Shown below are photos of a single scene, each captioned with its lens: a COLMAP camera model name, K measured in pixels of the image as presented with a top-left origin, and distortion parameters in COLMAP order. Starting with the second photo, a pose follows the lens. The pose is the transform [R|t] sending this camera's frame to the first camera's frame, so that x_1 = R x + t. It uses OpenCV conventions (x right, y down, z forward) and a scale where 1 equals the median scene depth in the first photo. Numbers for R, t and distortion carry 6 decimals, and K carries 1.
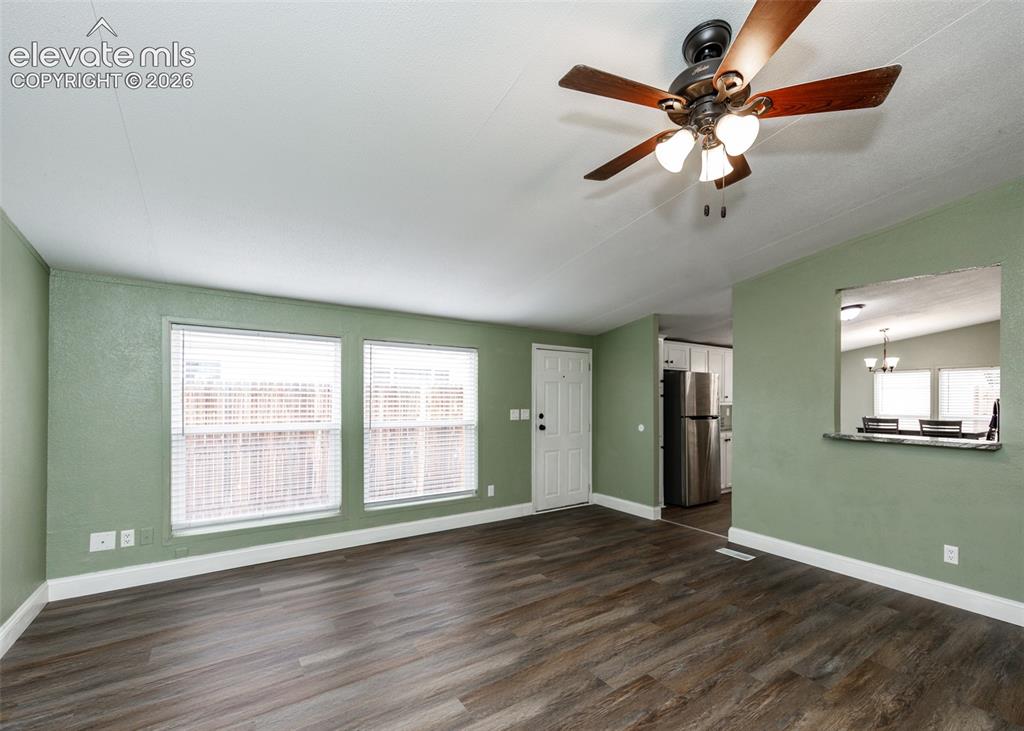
lens RADIAL K [[440.4, 0, 551.7], [0, 440.4, 395.2], [0, 0, 1]] dist [-0.000485, 0.000017]
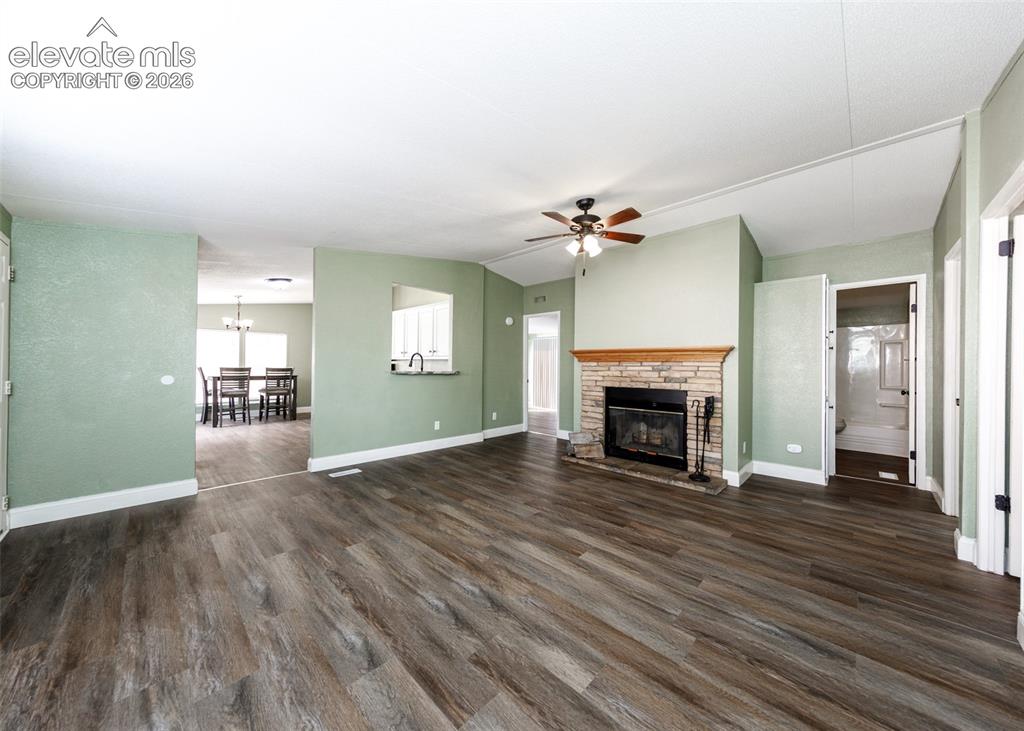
lens RADIAL K [[365.4, 0, 512.0], [0, 365.4, 365.5], [0, 0, 1]] dist [0.001116, 0.000037]
pose [[-0.159501, -0.007717, 0.987168, -0.745474], [-0.018578, 0.999816, 0.004814, 0.054785], [-0.987023, -0.017572, -0.159615, 0.804716]]
